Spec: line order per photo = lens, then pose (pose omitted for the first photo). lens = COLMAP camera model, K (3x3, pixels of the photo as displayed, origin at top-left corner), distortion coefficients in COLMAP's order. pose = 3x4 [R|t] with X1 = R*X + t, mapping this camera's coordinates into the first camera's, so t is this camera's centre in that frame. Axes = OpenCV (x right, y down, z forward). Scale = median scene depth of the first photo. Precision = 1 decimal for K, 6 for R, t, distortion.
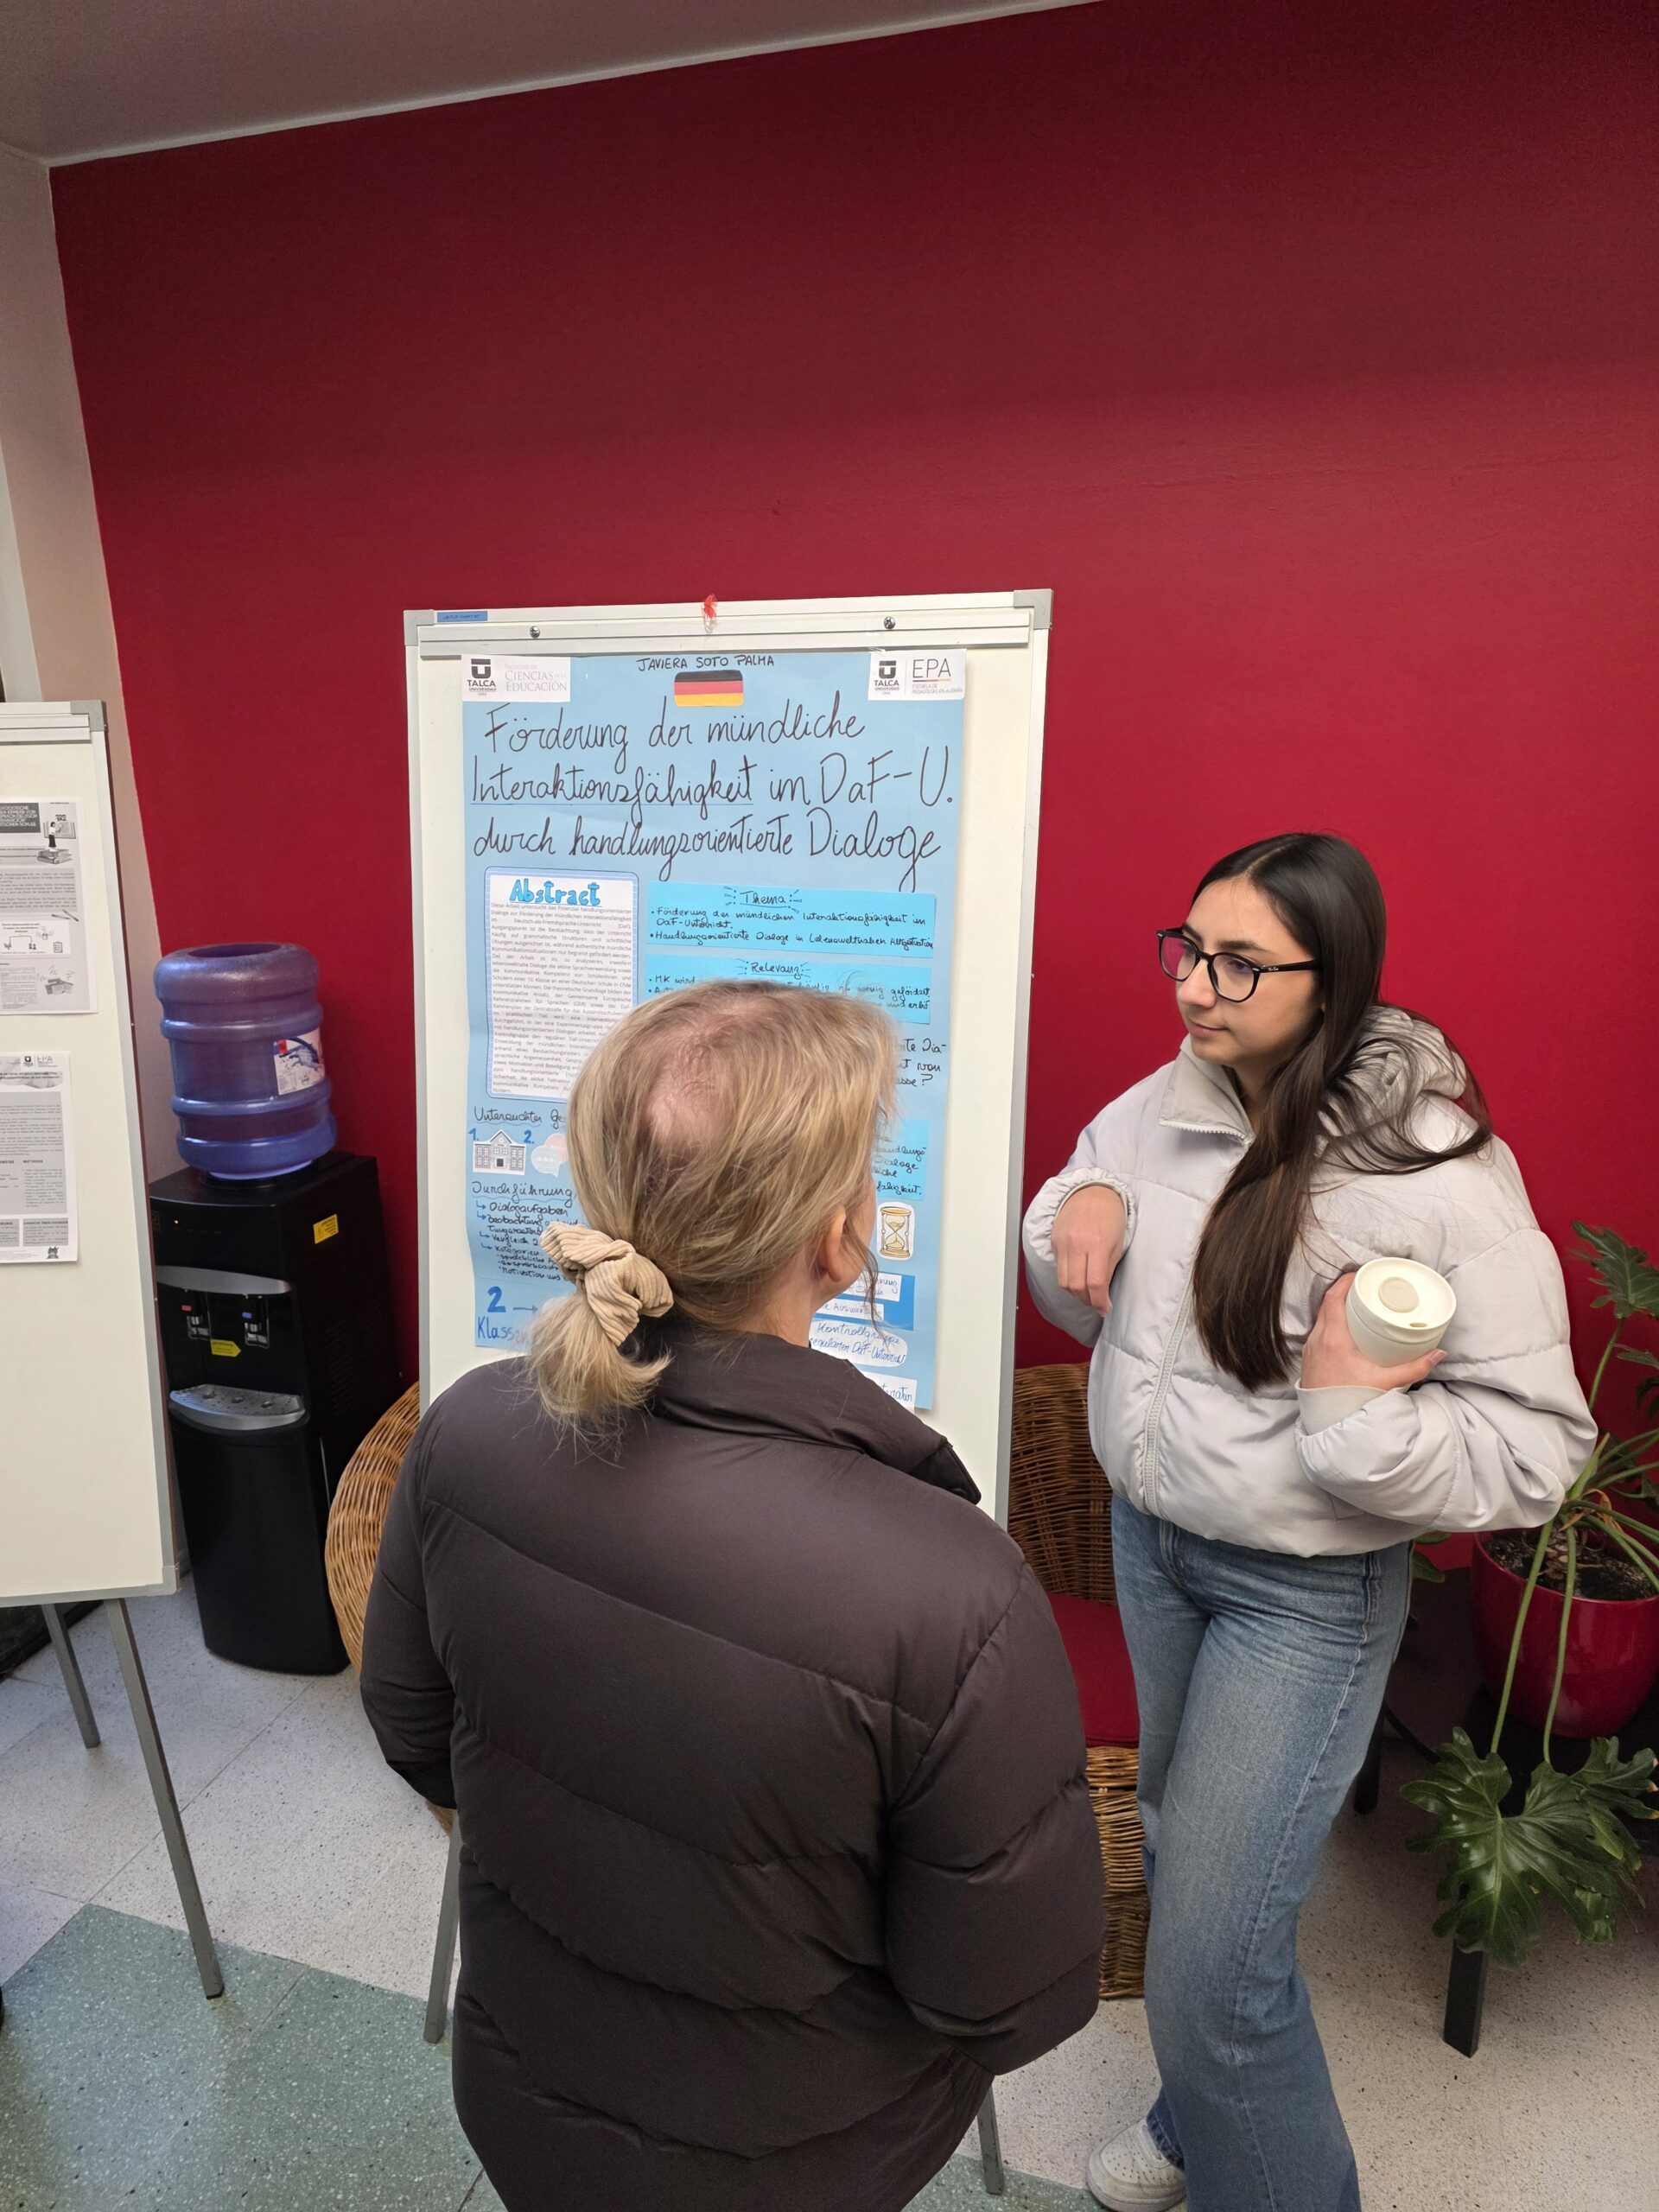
lens RADIAL K [[1439.6, 0, 829.5], [0, 1439.6, 1106.0], [0, 0, 1]] dist [0.055161, -0.054202]
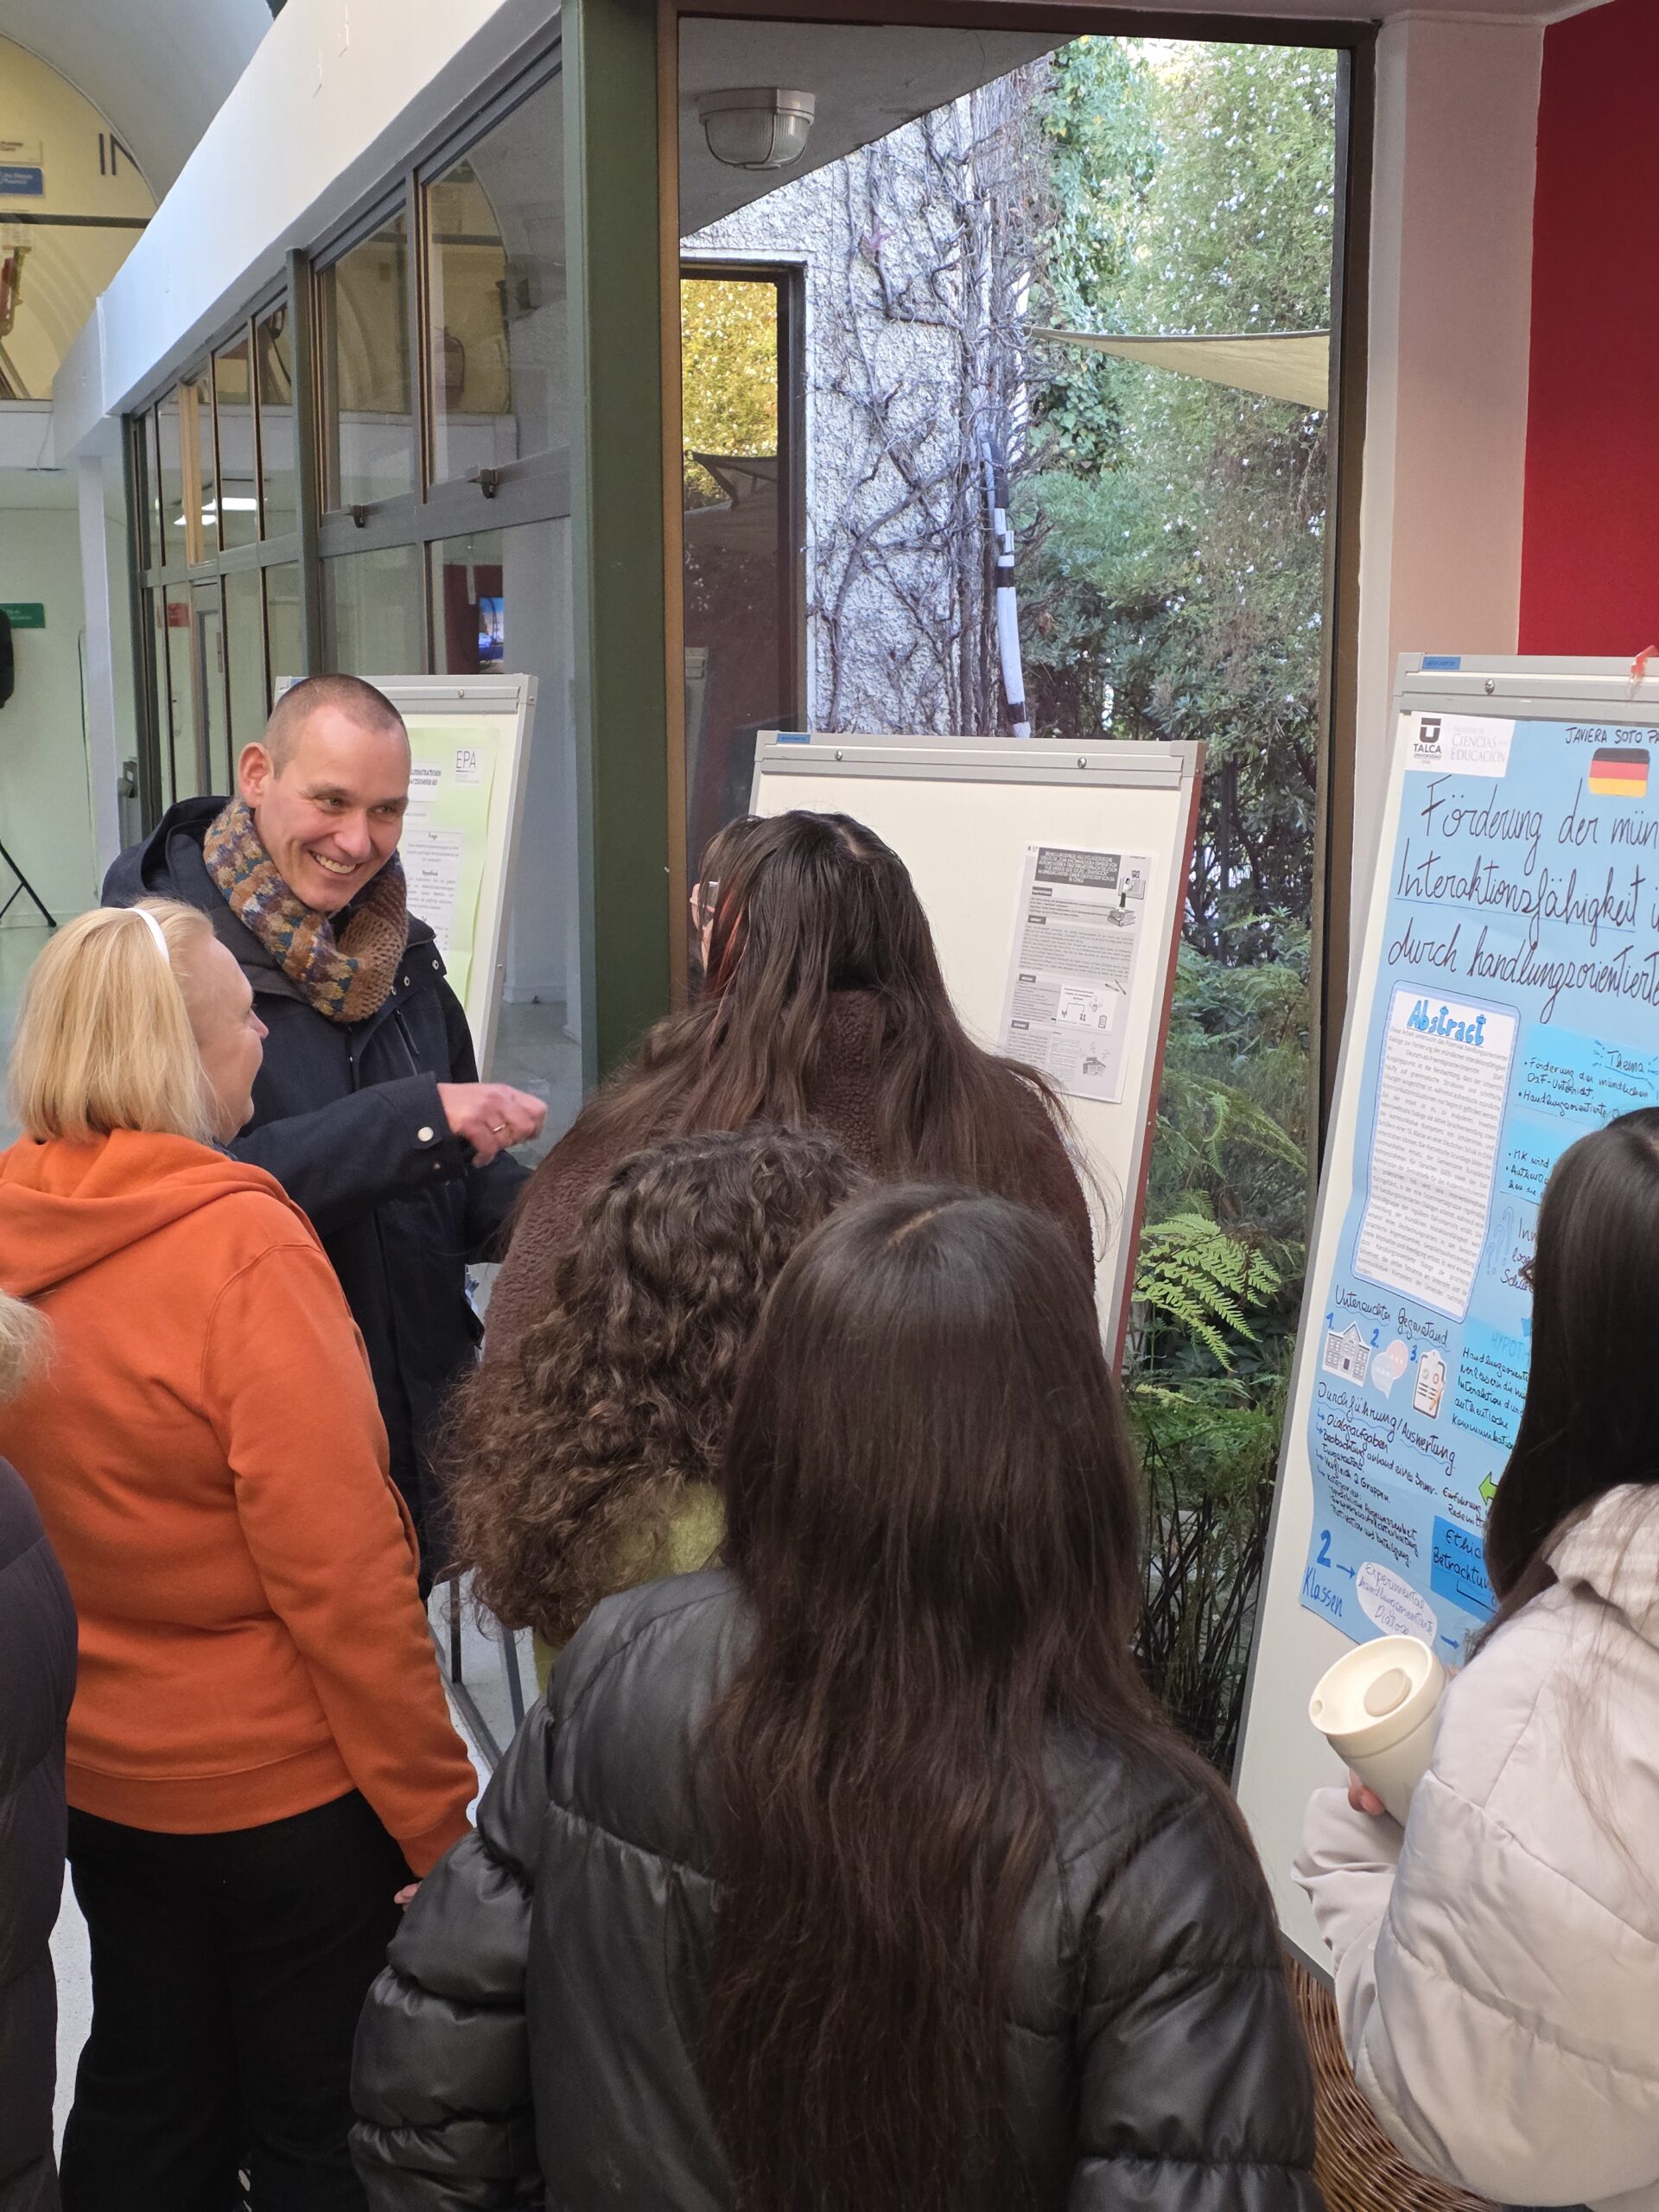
lens RADIAL K [[2928.5, 0, 829.5], [0, 2928.5, 1106.0], [0, 0, 1]] dist [0.091278, -0.016728]
pose [[0.575433, 0.145426, -0.804816, 0.867945], [-0.232576, 0.972532, 0.009443, -0.045454], [0.784083, 0.181747, 0.593450, -0.151908]]
